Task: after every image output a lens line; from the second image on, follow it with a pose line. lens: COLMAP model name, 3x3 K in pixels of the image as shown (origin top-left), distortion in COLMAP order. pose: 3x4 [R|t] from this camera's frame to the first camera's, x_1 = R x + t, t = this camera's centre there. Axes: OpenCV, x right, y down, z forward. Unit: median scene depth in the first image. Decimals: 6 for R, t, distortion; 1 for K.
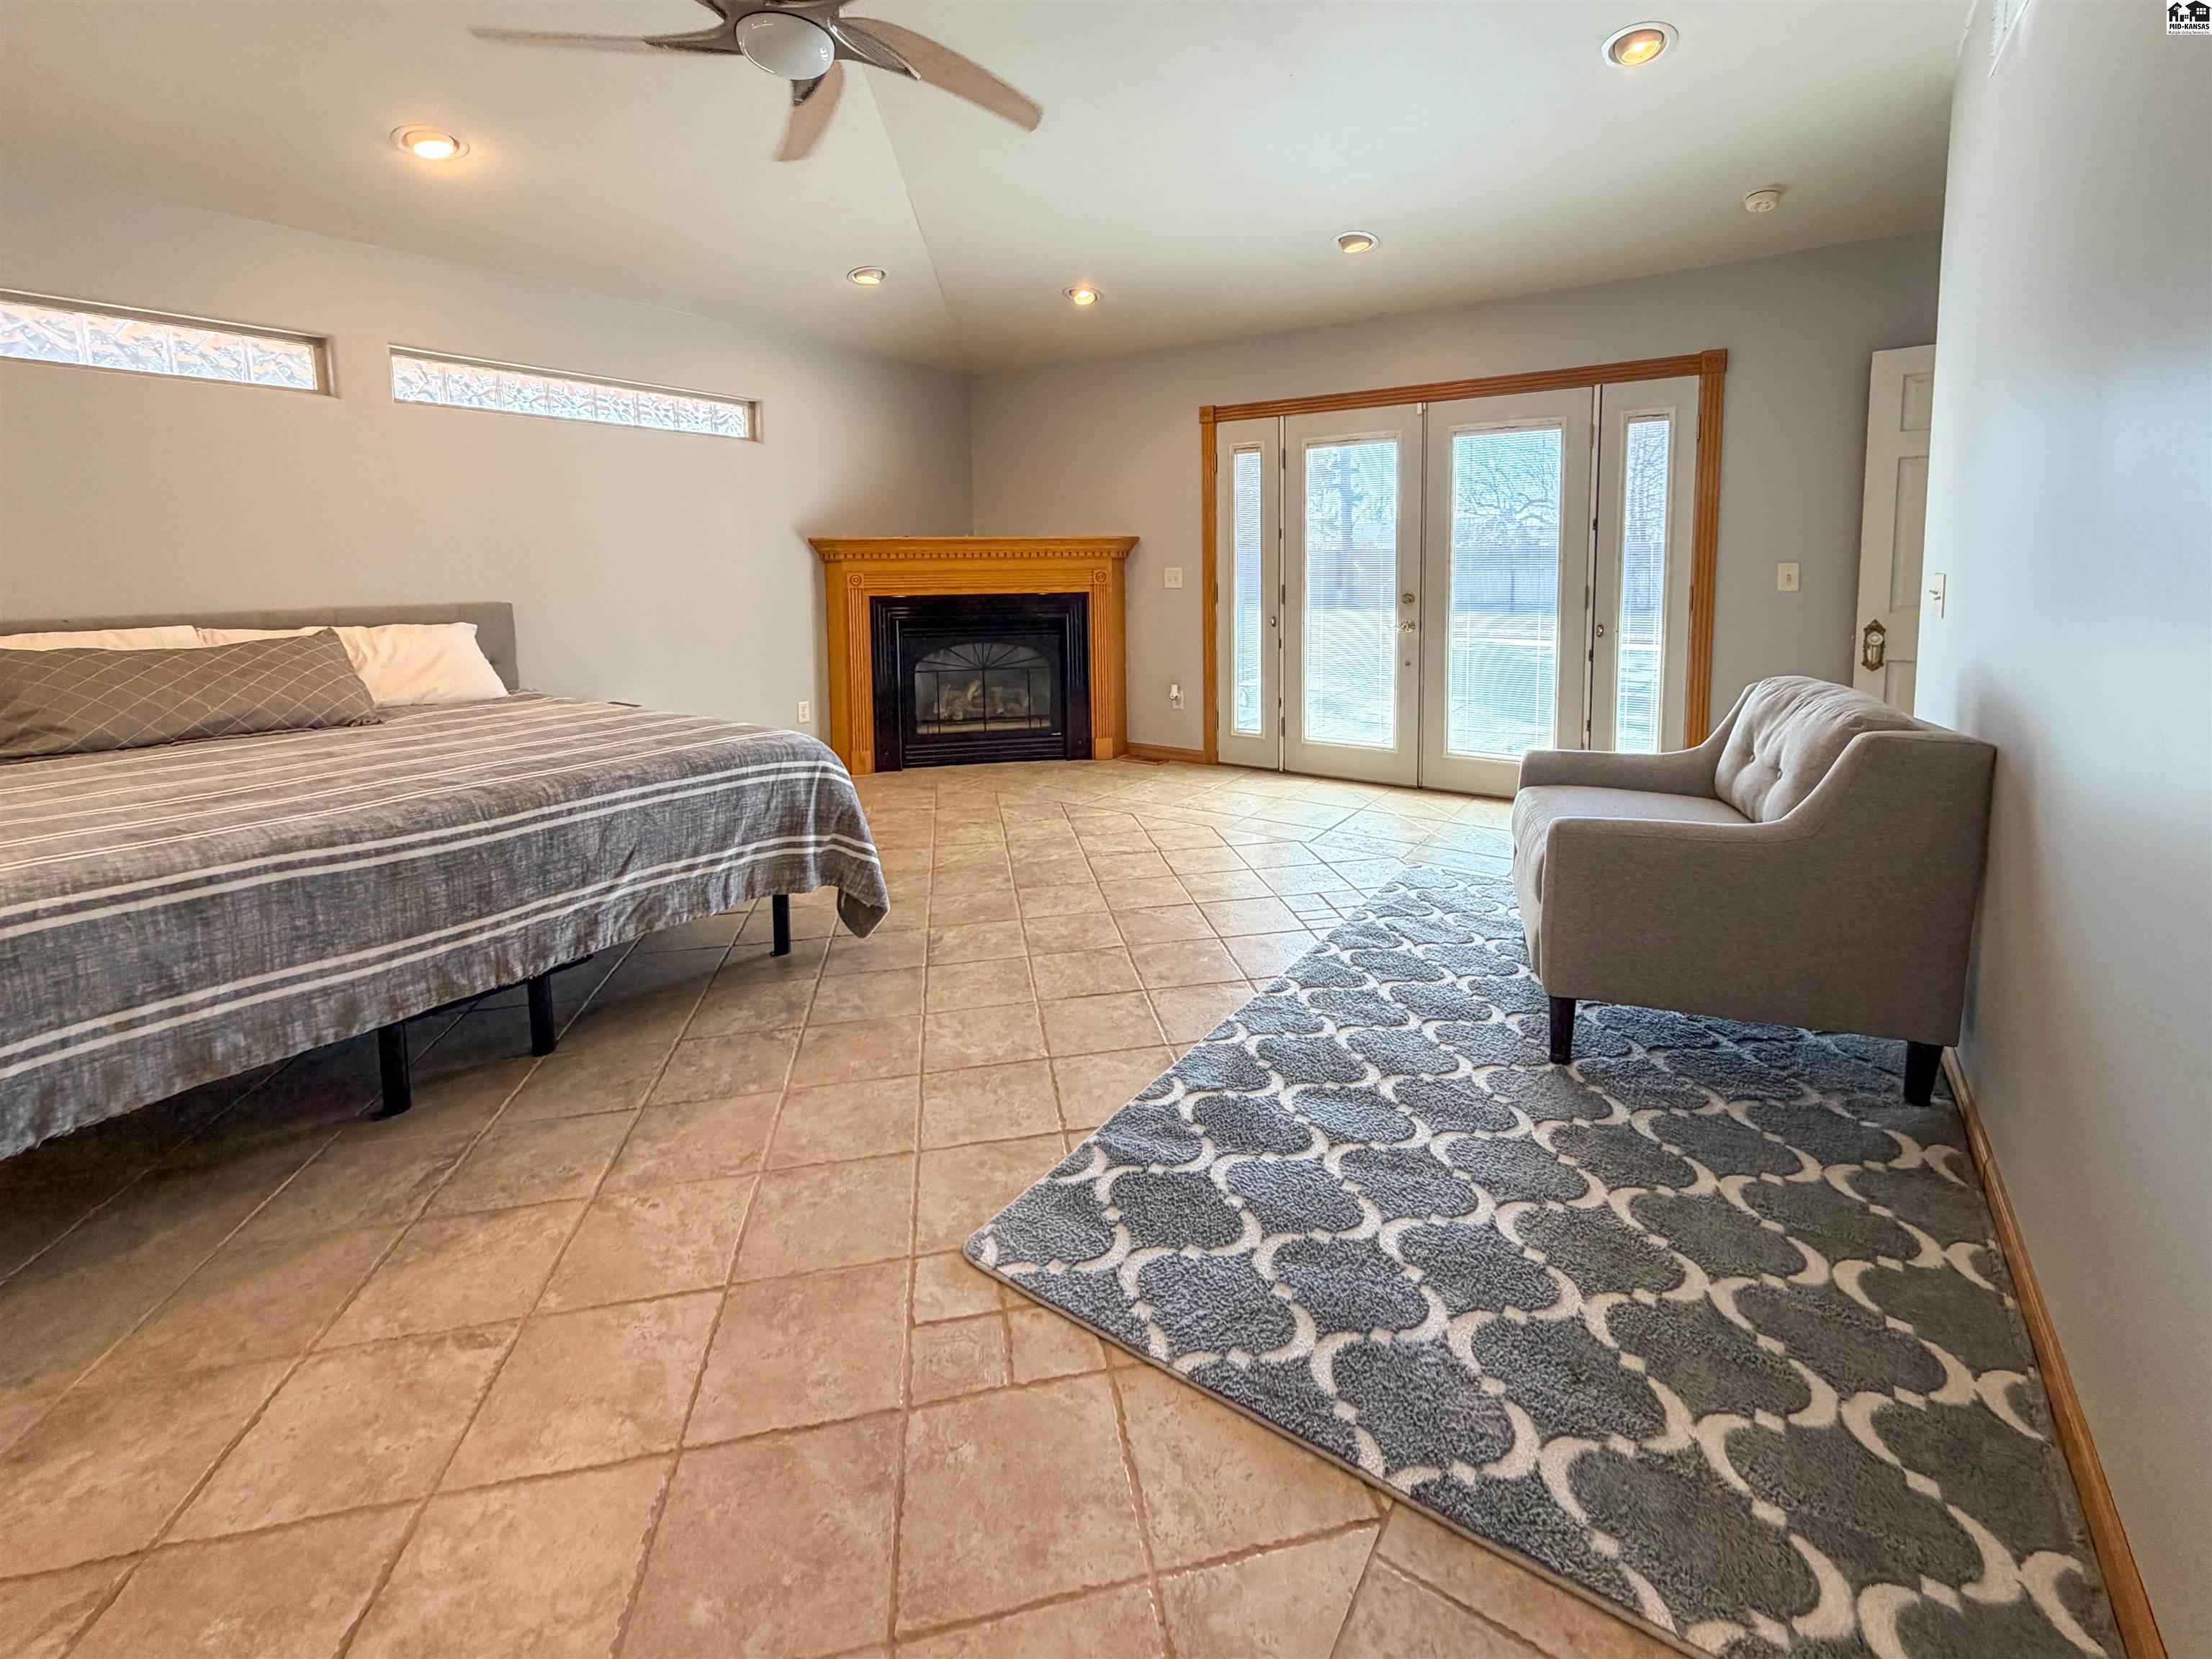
lens RADIAL K [[895.4, 0, 1146.2], [0, 895.4, 779.9], [0, 0, 1]] dist [0.000021, 0.000097]
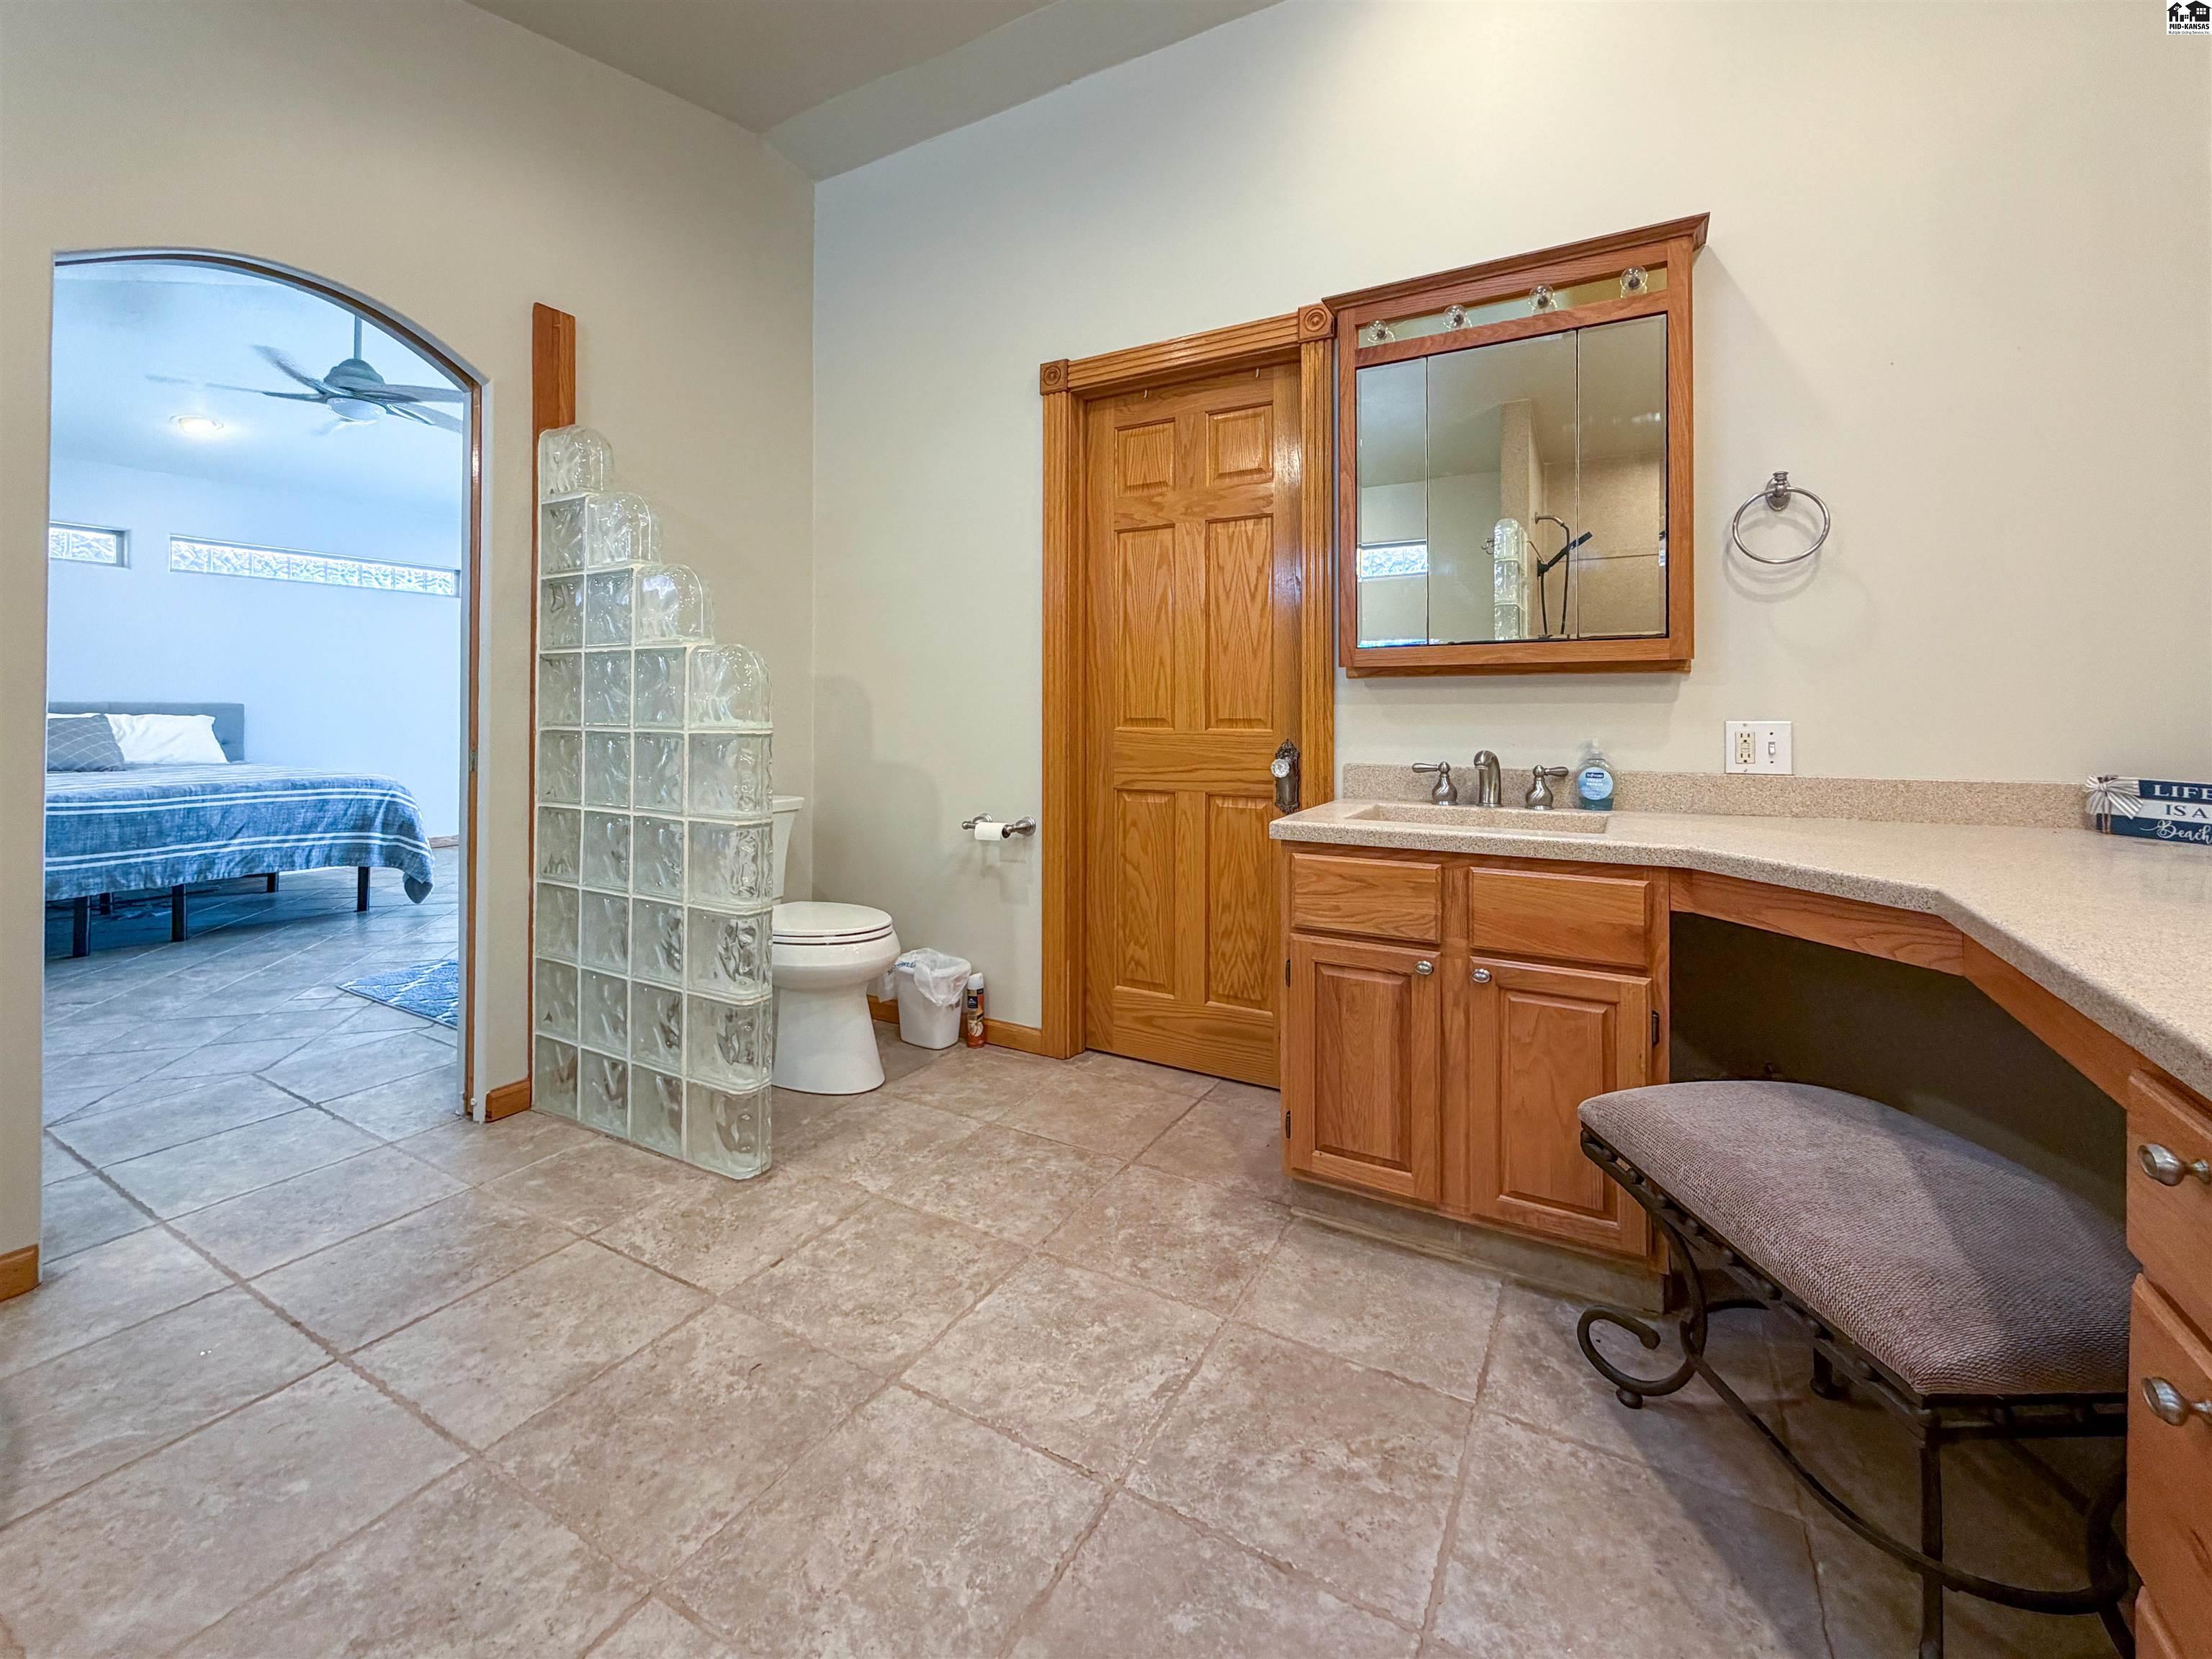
lens RADIAL K [[941.6, 0, 1106.0], [0, 941.6, 829.5], [0, 0, 1]] dist [0.000614, 0.000463]
pose [[0.999349, 0.008151, 0.035130, 1.002713], [-0.004212, 0.993837, -0.110772, 0.266029], [-0.035817, 0.110552, 0.993225, -0.858865]]
